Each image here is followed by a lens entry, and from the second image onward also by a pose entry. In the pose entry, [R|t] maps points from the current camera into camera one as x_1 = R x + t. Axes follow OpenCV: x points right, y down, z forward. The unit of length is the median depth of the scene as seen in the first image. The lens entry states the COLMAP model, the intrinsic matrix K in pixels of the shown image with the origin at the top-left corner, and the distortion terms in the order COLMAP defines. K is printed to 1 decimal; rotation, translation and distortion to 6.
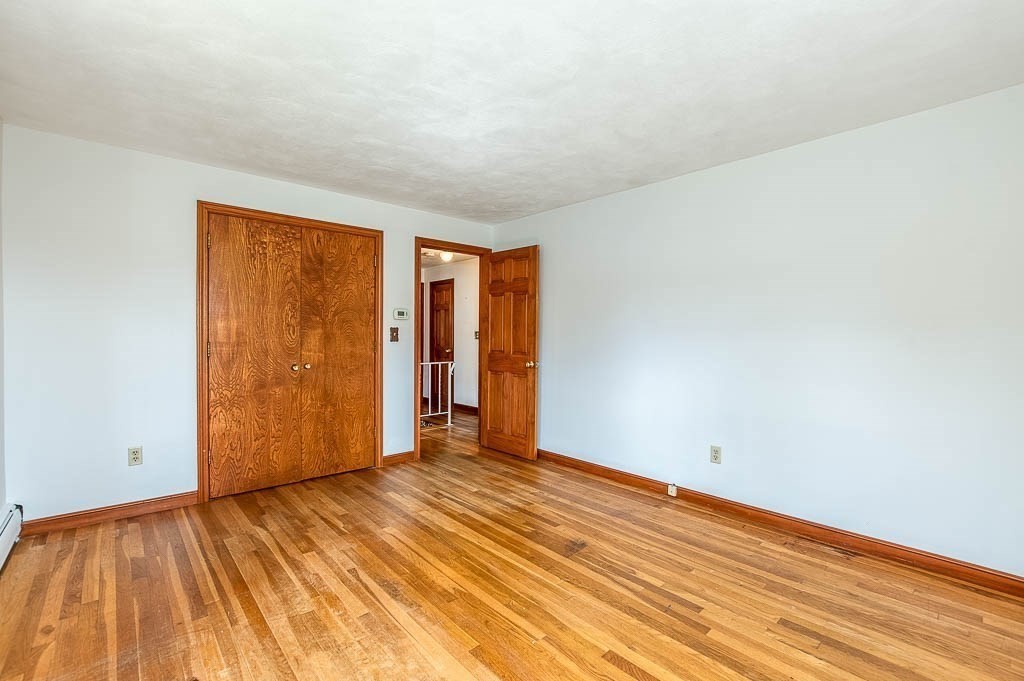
lens RADIAL K [[449.5, 0, 502.1], [0, 449.5, 337.8], [0, 0, 1]] dist [-0.011535, 0.000279]
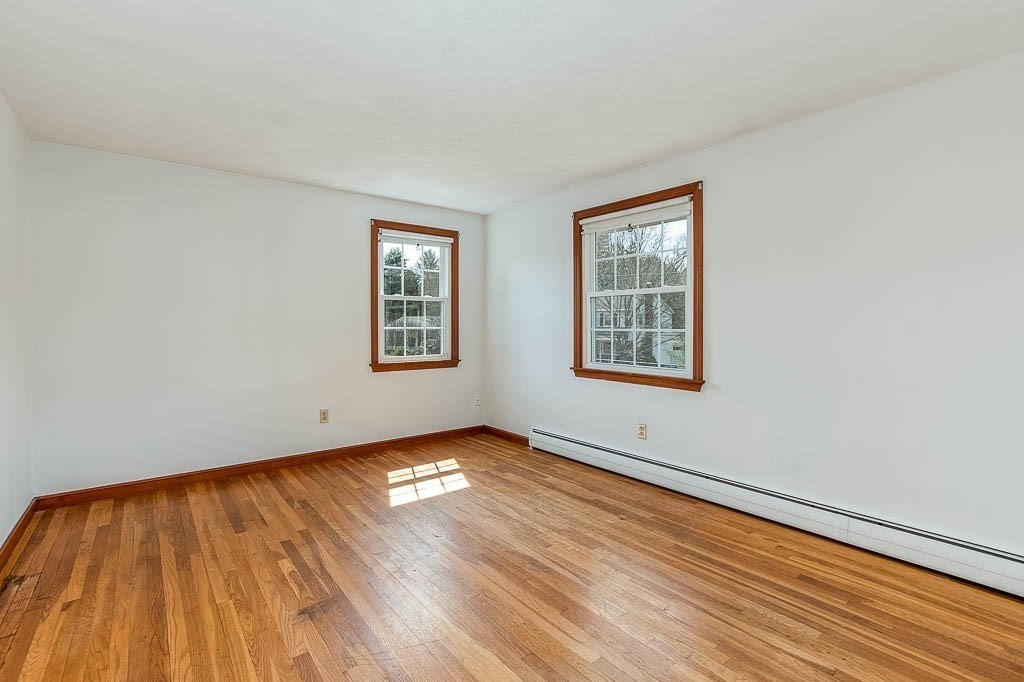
lens RADIAL K [[449.5, 0, 502.1], [0, 449.5, 338.3], [0, 0, 1]] dist [-0.011535, 0.000279]
pose [[-0.998928, -0.007197, 0.045719, -0.191018], [-0.005472, 0.999272, 0.037765, -0.013720], [-0.045957, 0.037475, -0.998240, 1.867467]]
